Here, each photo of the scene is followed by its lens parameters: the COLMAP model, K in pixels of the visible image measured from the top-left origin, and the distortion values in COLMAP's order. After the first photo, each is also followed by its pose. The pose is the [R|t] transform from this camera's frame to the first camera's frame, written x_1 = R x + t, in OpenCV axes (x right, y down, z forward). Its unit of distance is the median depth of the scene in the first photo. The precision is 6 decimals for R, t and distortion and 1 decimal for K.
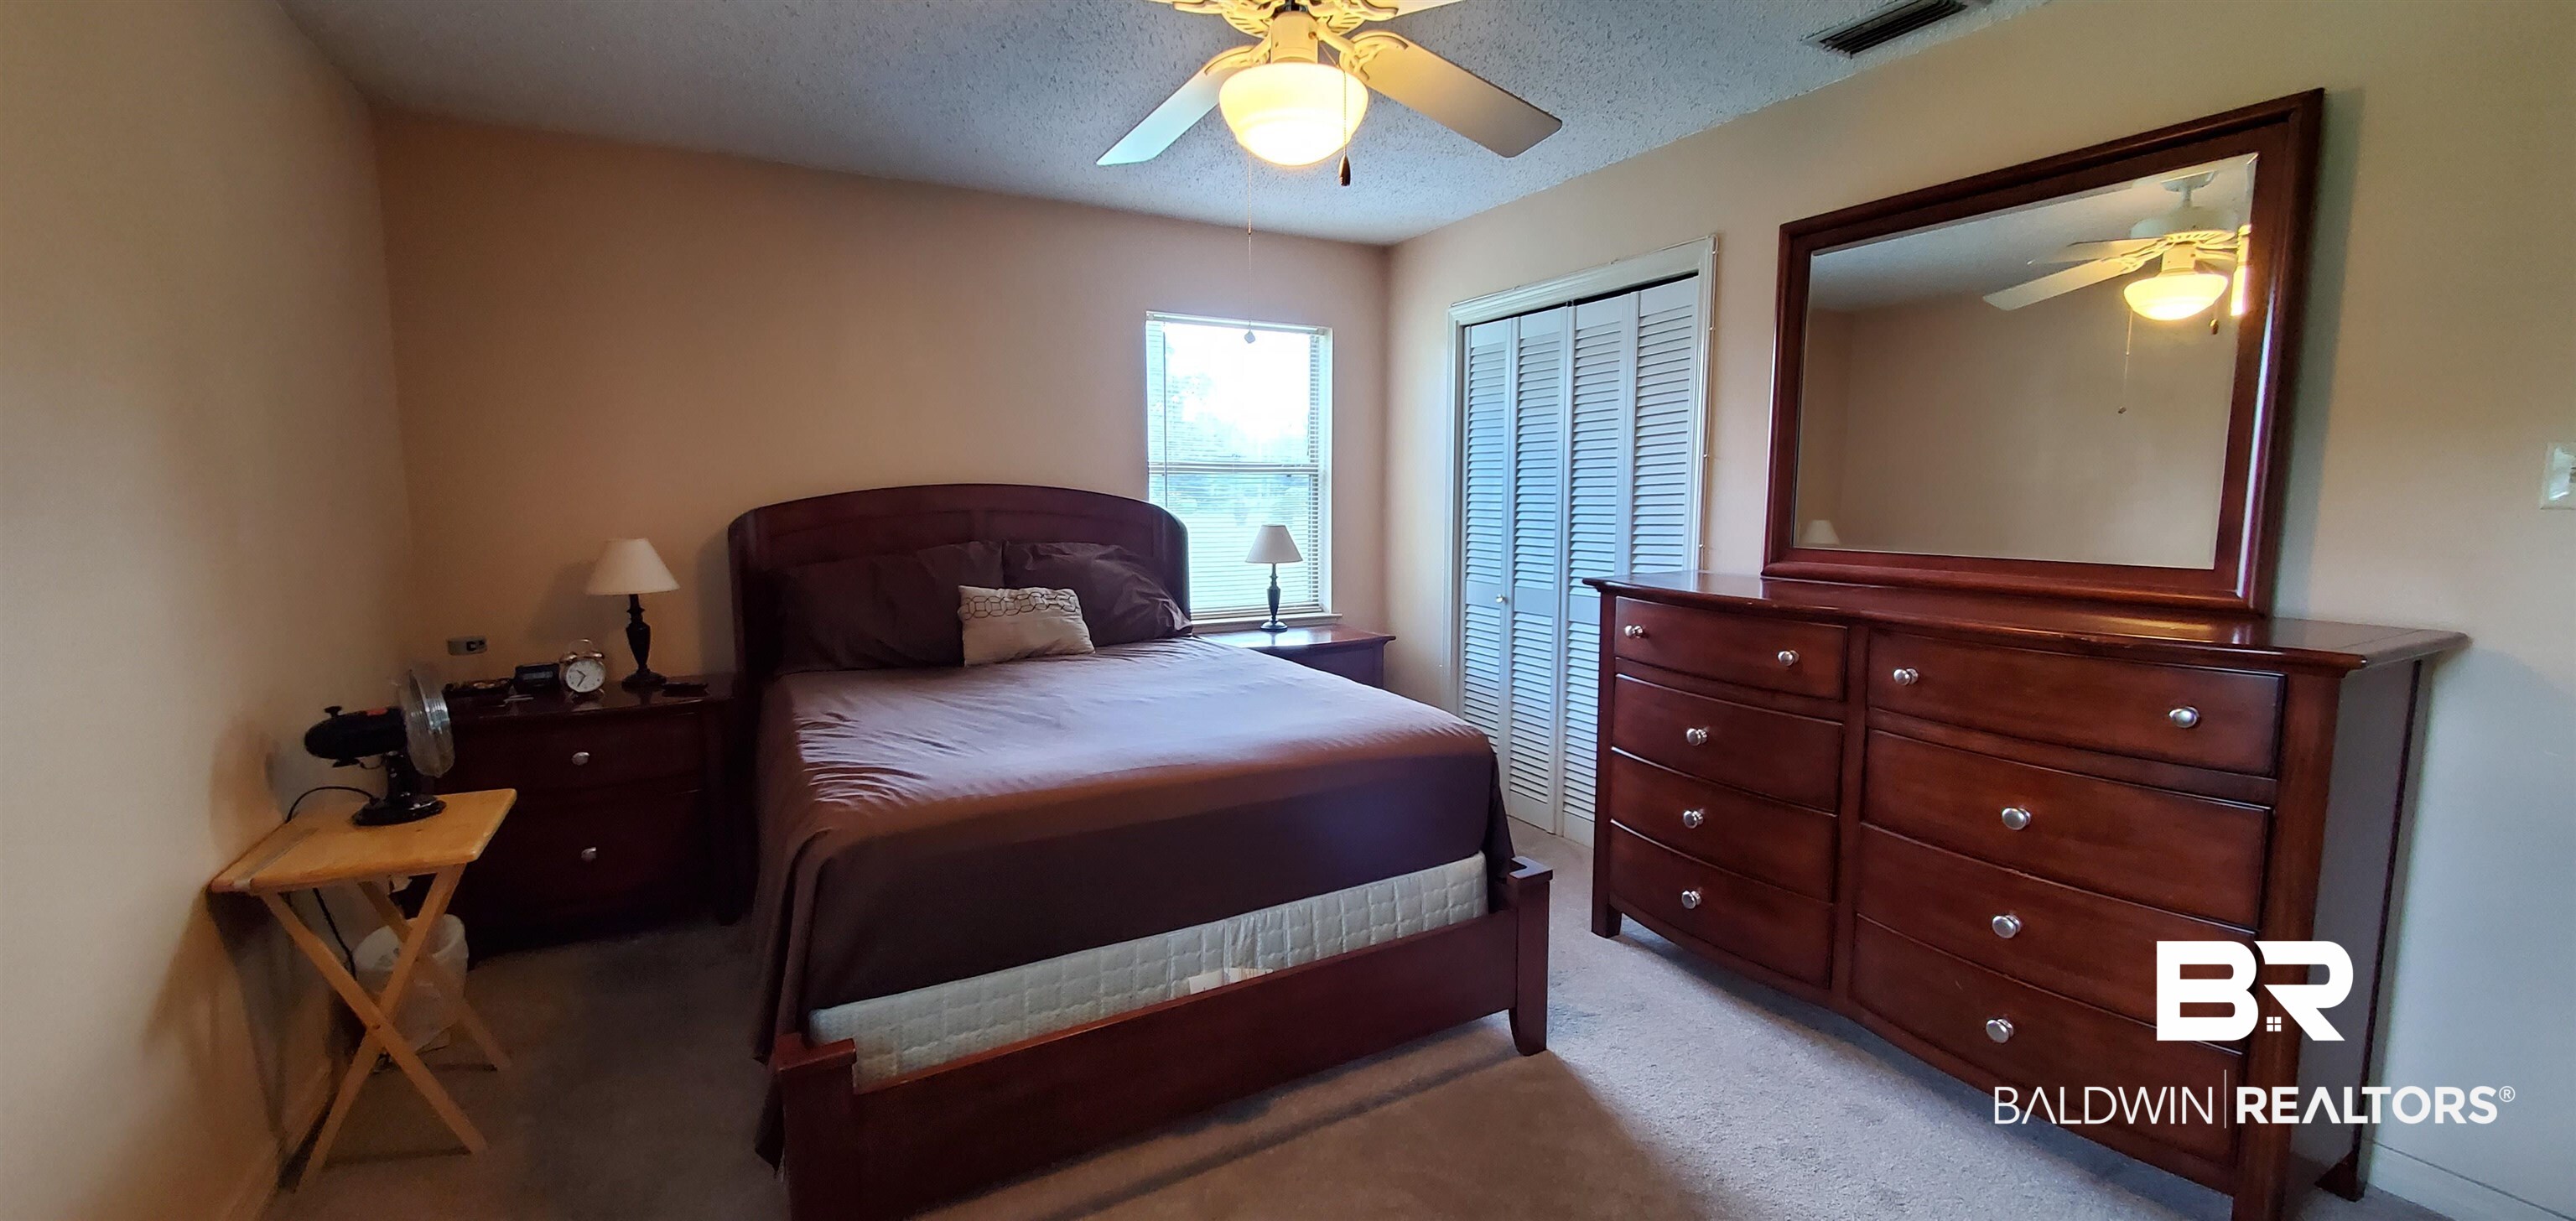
lens RADIAL K [[1030.1, 0, 1311.5], [0, 1030.1, 617.4], [0, 0, 1]] dist [0.001929, -0.002889]
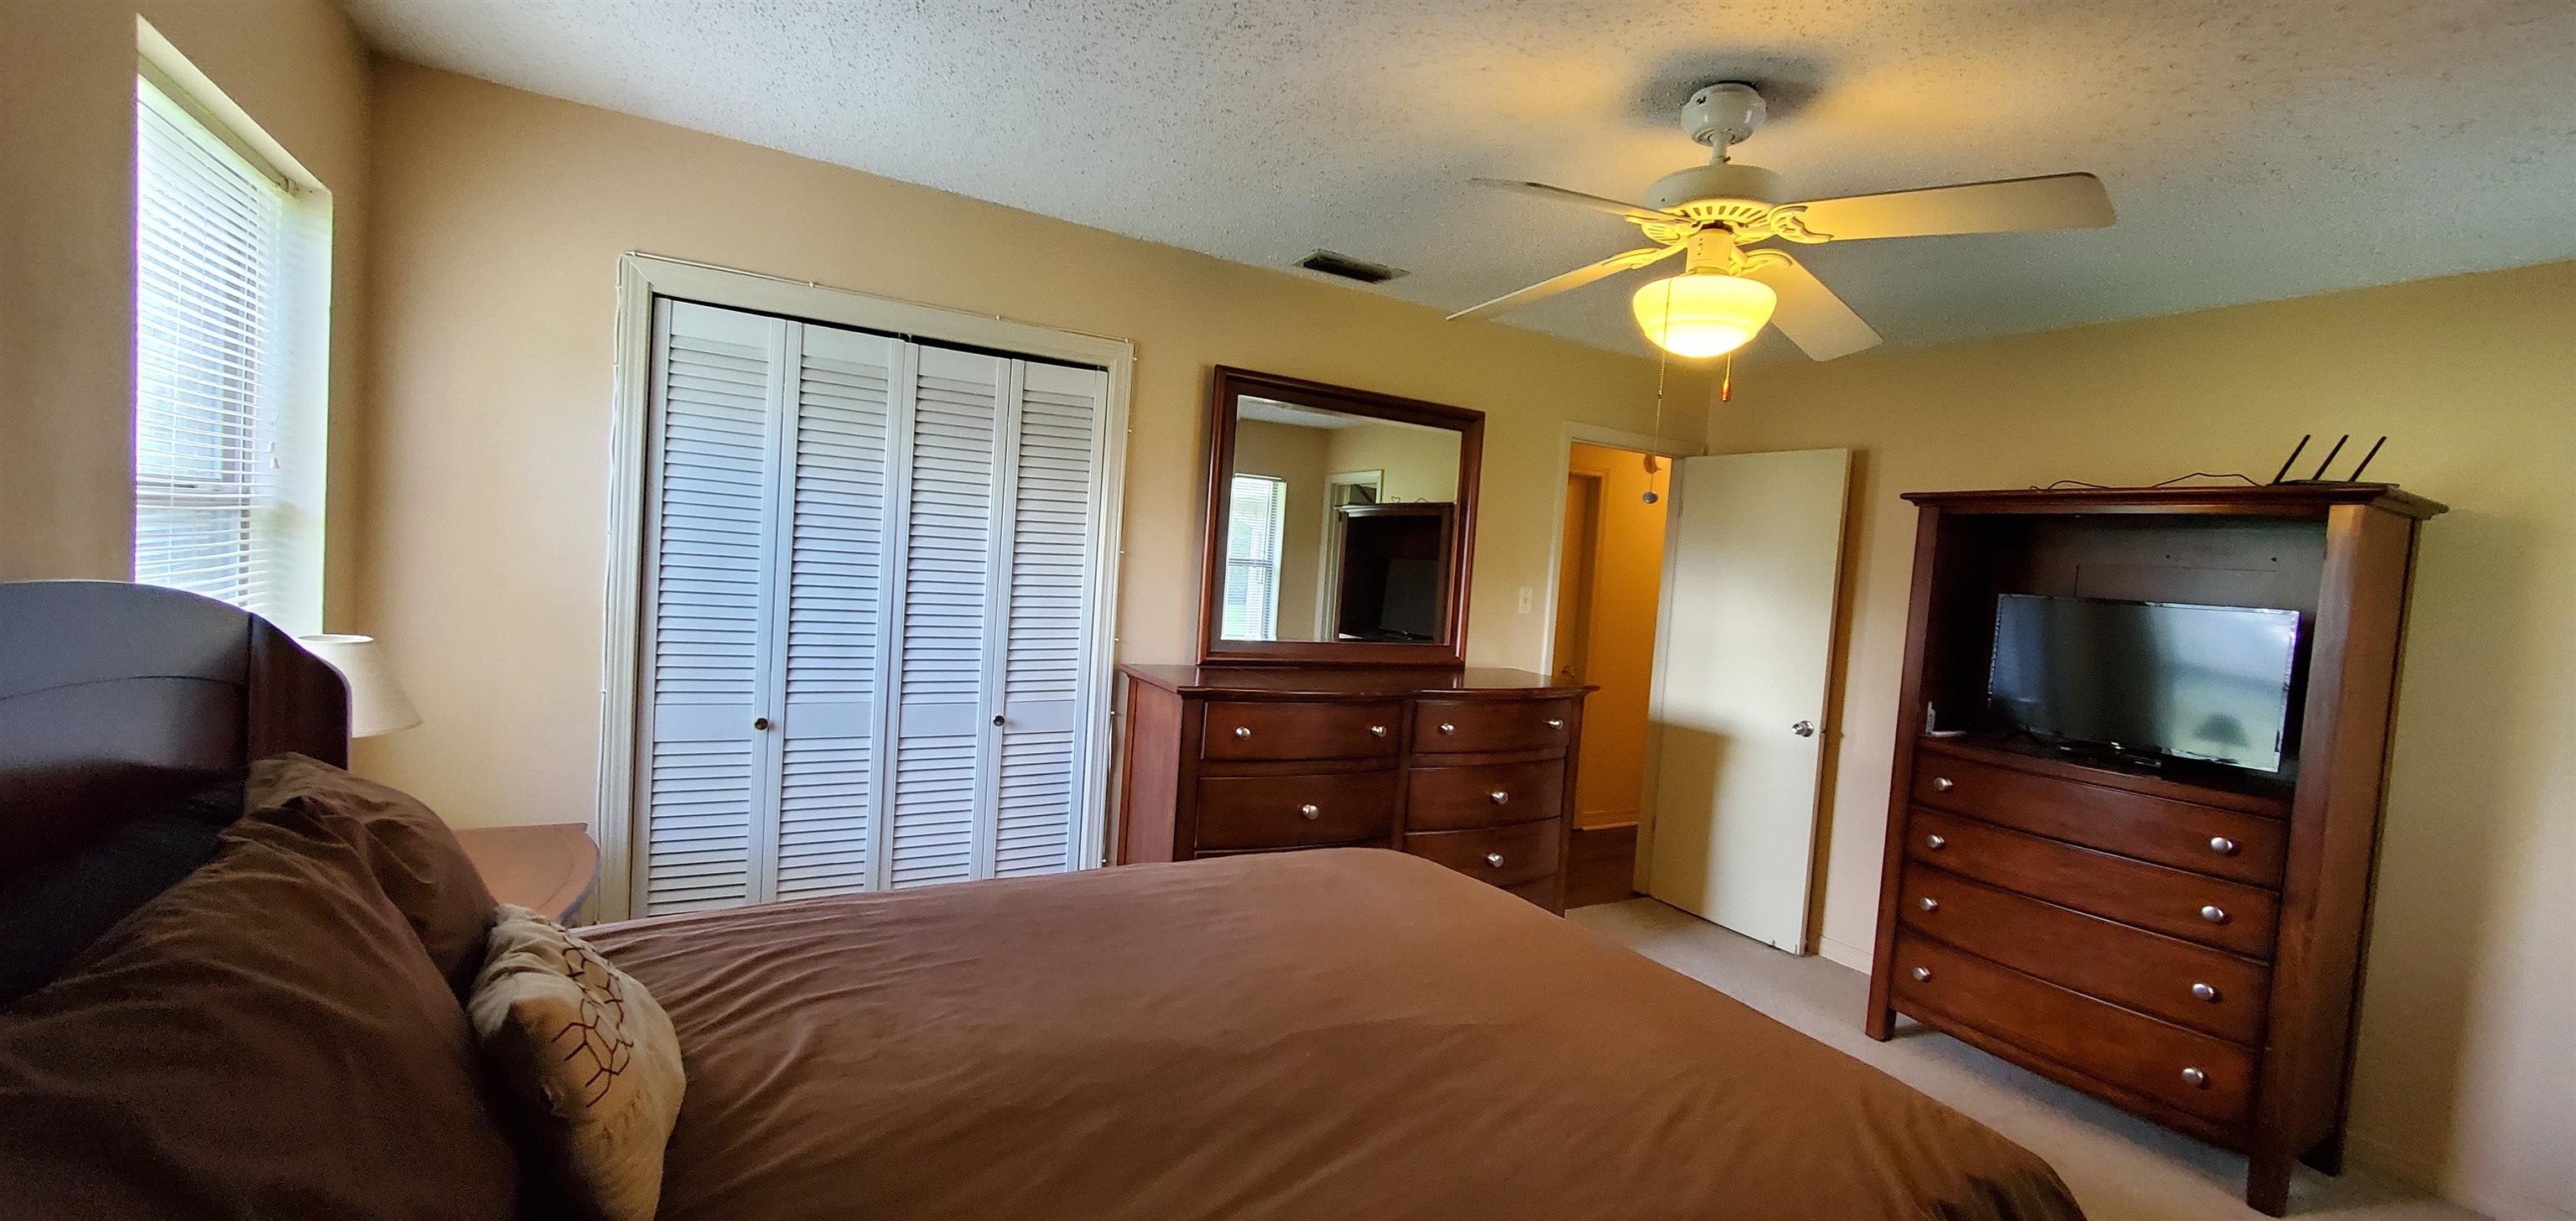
lens RADIAL K [[1030.1, 0, 1311.5], [0, 1030.1, 617.4], [0, 0, 1]] dist [0.001929, -0.002889]
pose [[-0.005184, -0.041214, 0.999137, -0.588885], [0.052338, 0.997770, 0.041429, -0.114478], [-0.998616, 0.052507, -0.003016, 0.751328]]
